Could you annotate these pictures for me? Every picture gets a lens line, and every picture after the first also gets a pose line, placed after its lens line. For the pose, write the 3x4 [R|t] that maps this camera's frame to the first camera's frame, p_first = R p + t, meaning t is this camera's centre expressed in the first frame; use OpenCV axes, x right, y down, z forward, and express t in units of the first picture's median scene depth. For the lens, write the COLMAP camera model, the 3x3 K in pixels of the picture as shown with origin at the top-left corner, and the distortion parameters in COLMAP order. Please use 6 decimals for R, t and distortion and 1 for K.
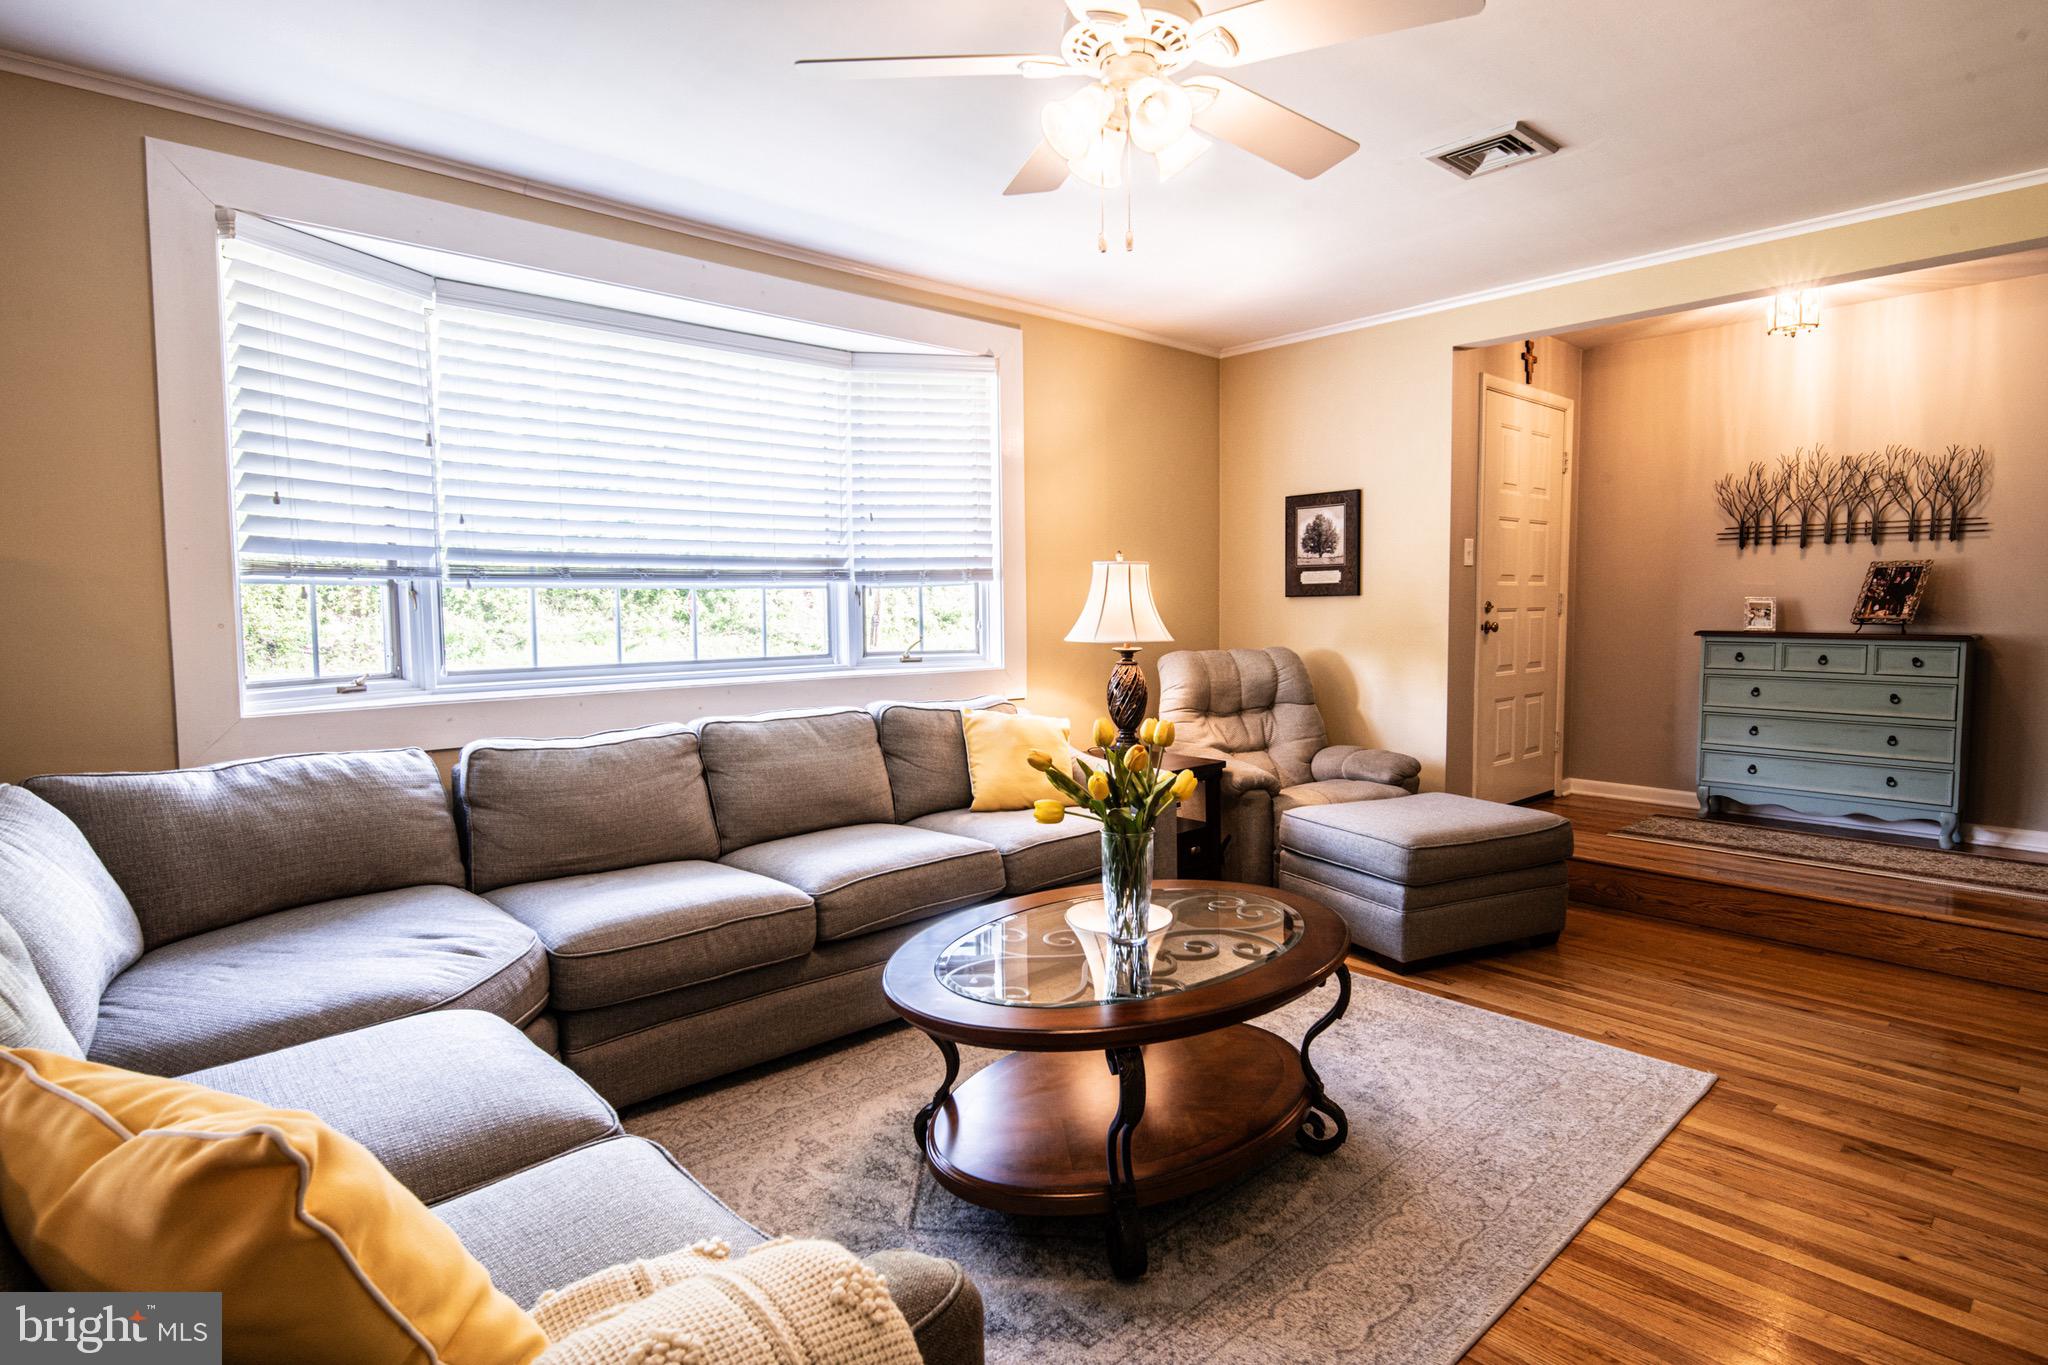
lens RADIAL K [[1057.7, 0, 1032.7], [0, 1057.7, 668.8], [0, 0, 1]] dist [0.000518, -0.006558]
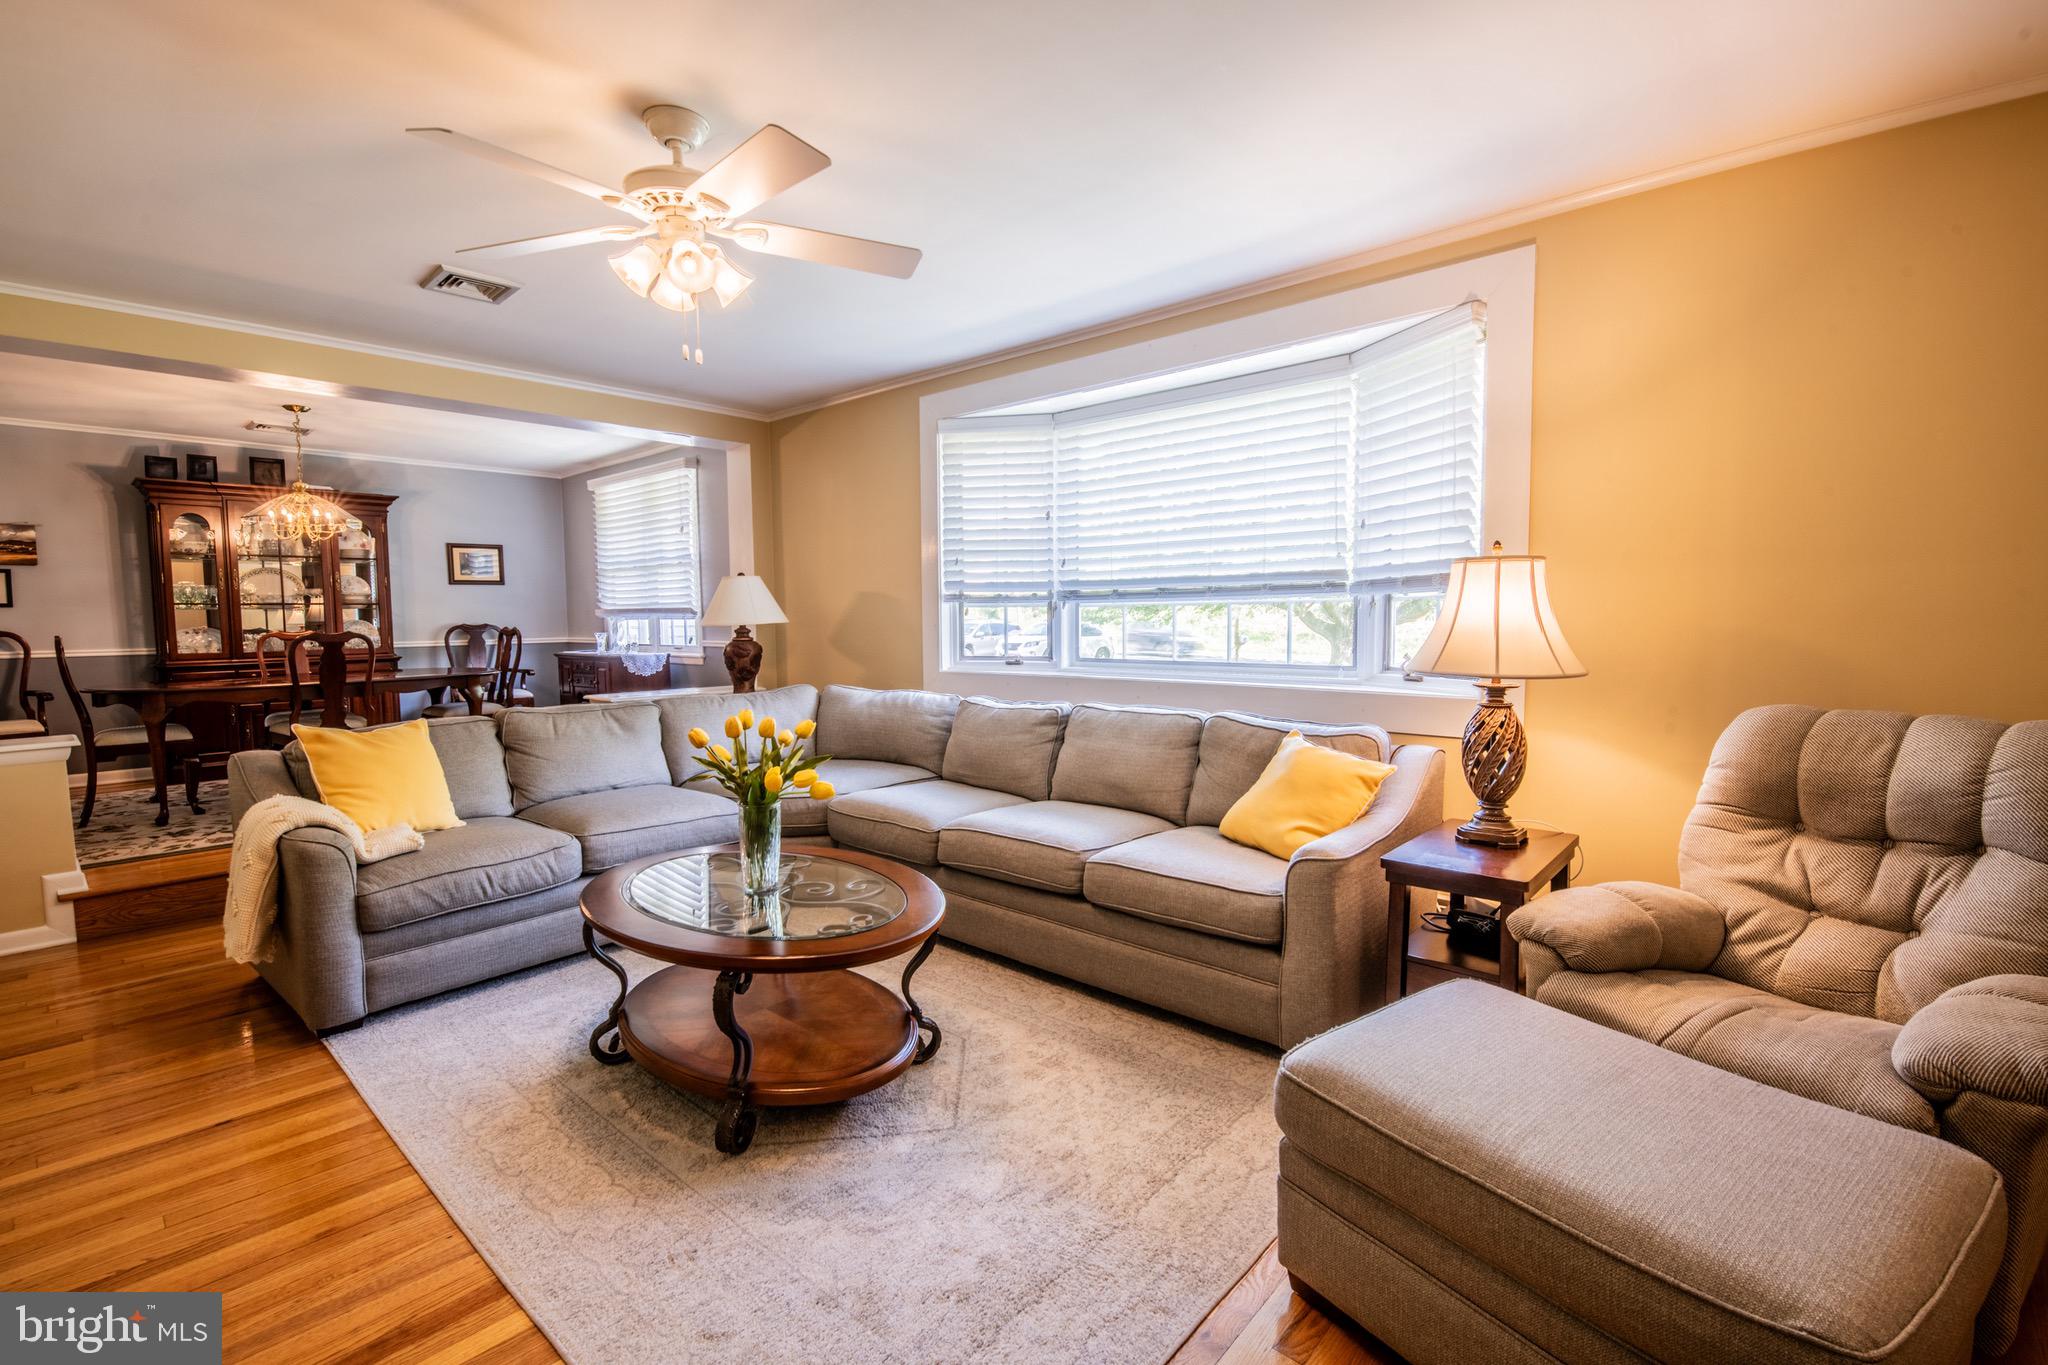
lens RADIAL K [[891.8, 0, 1035.5], [0, 891.8, 669.4], [0, 0, 1]] dist [-0.015576, -0.003417]
pose [[0.116113, 0.067006, -0.990973, 0.572368], [-0.055920, 0.996580, 0.060833, -0.043245], [0.991661, 0.048352, 0.119463, 0.587087]]
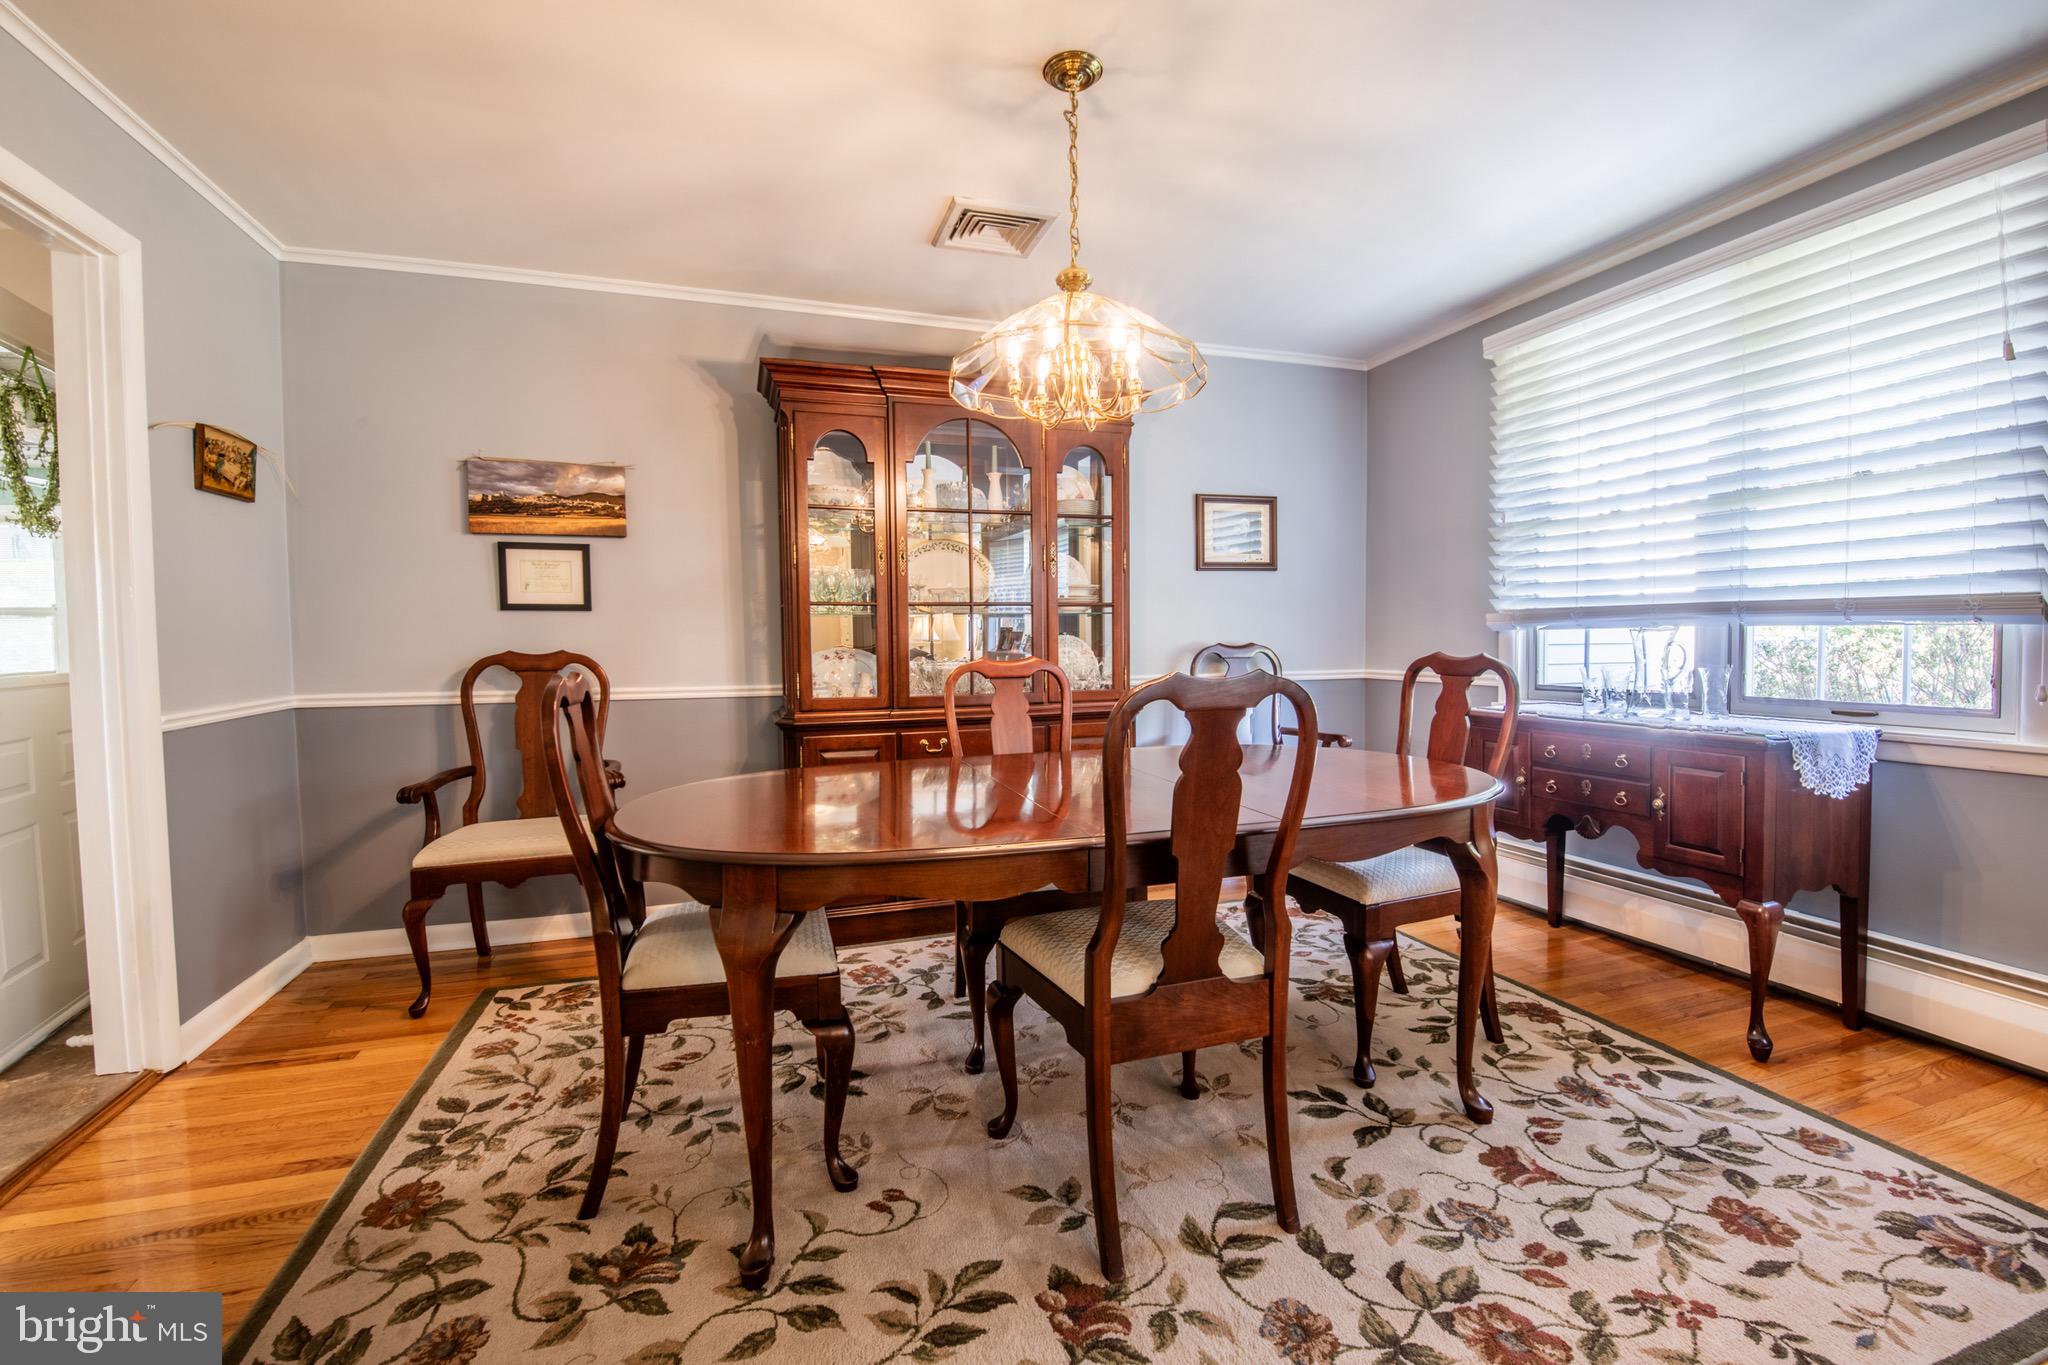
lens RADIAL K [[891.8, 0, 1042.9], [0, 891.8, 674.1], [0, 0, 1]] dist [-0.015576, -0.003417]
pose [[-0.395891, 0.051457, -0.916855, -0.265256], [-0.046443, 0.996029, 0.075955, 0.002156], [0.917122, 0.072652, -0.391929, -0.059063]]
